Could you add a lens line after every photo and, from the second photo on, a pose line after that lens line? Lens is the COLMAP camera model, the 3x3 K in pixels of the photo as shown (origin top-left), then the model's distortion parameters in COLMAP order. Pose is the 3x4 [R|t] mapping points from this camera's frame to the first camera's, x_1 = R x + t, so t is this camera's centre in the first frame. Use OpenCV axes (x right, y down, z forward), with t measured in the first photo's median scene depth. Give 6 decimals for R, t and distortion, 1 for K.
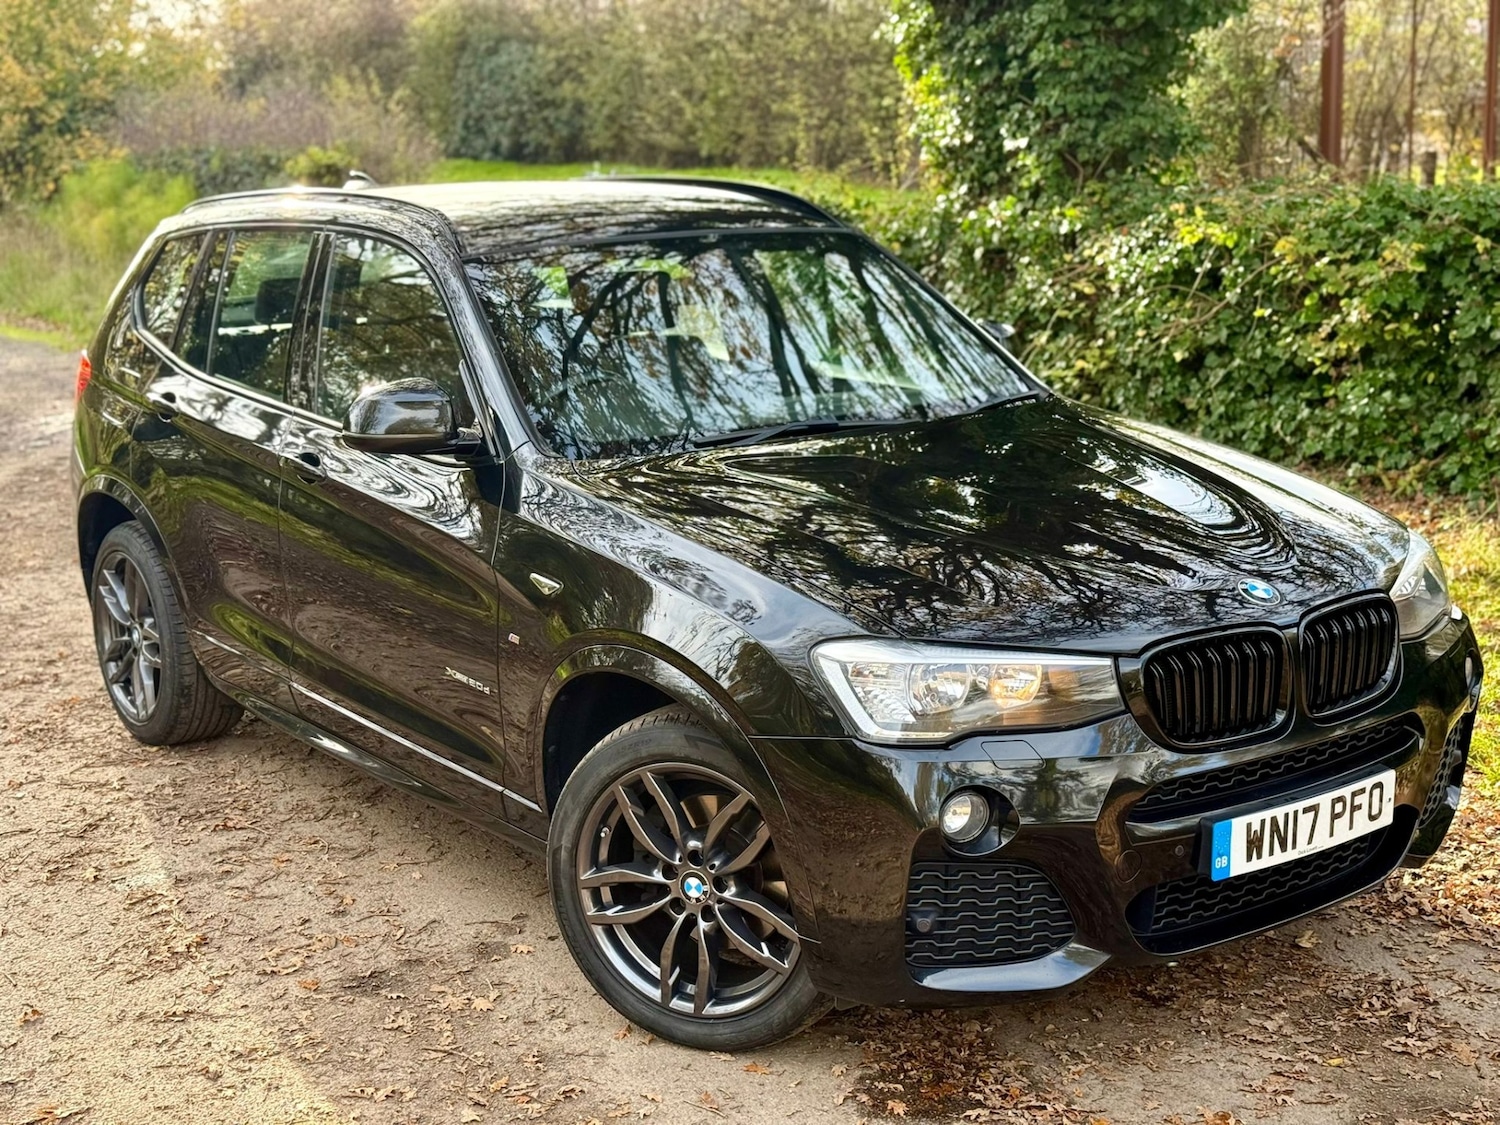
lens RADIAL K [[2129.6, 0, 745.9], [0, 2129.6, 568.8], [0, 0, 1]] dist [0.098952, 0.000000]
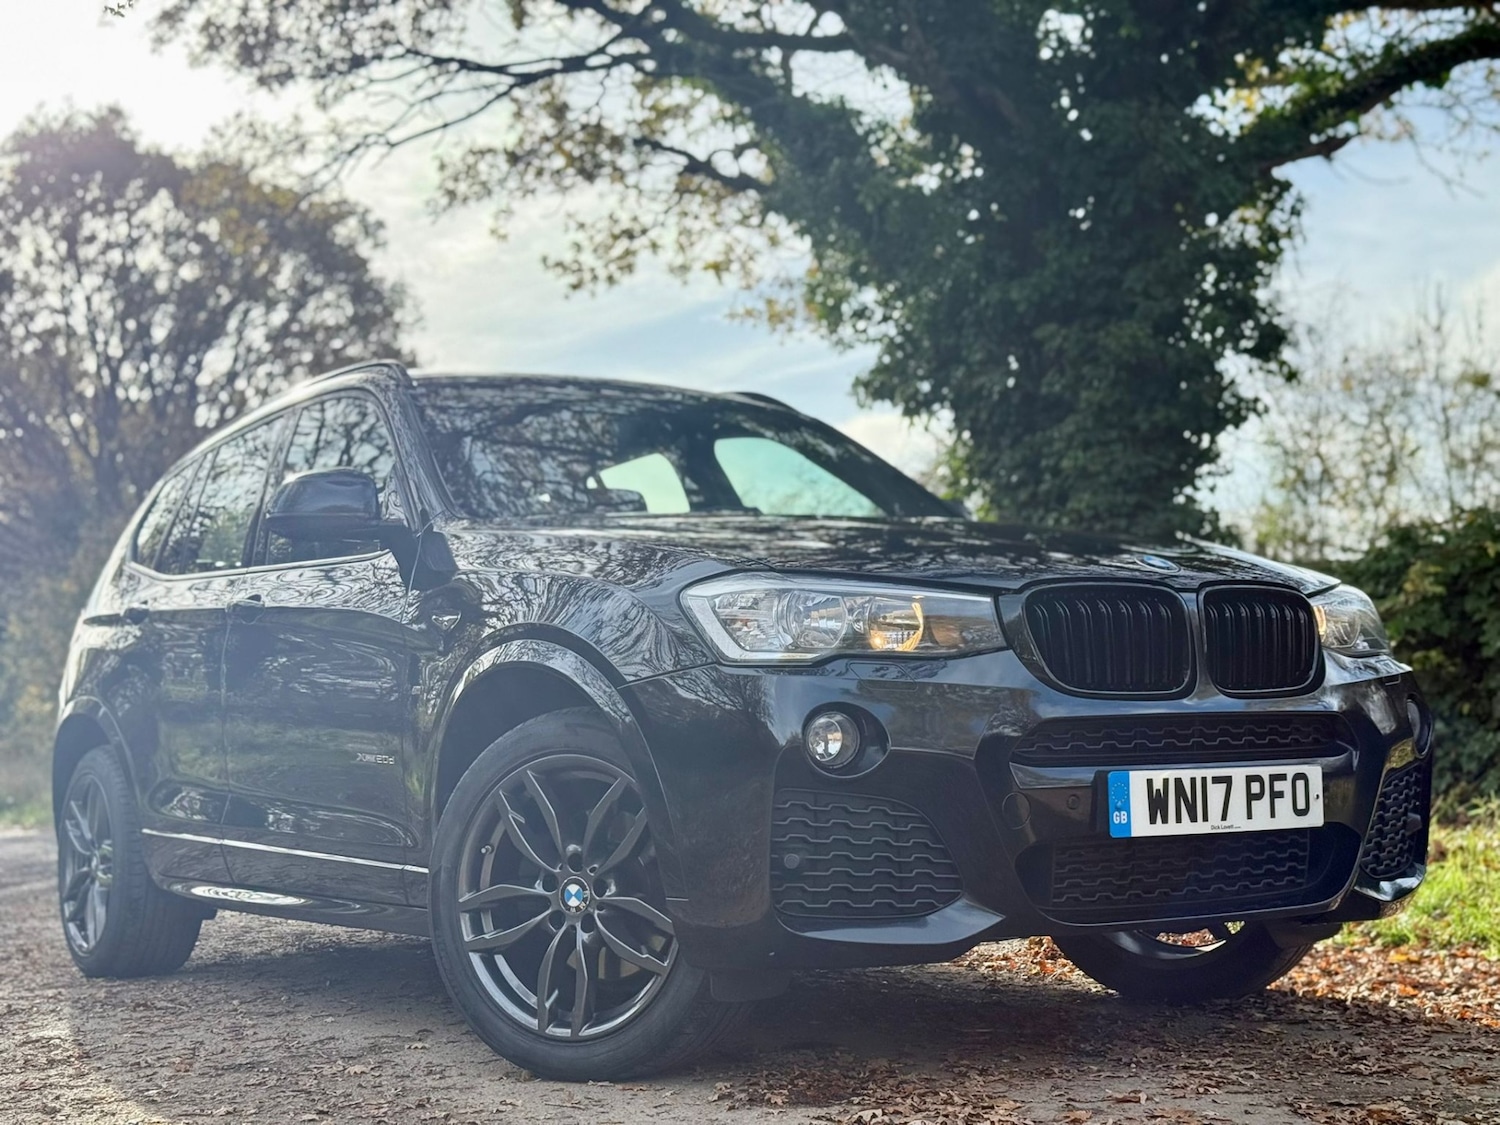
lens RADIAL K [[2129.6, 0, 743.1], [0, 2129.6, 552.6], [0, 0, 1]] dist [0.098952, 0.000000]
pose [[0.998056, -0.011246, -0.061305, 0.110899], [-0.007782, 0.953405, -0.301592, 0.293386], [0.061840, 0.301483, 0.951464, 0.068584]]
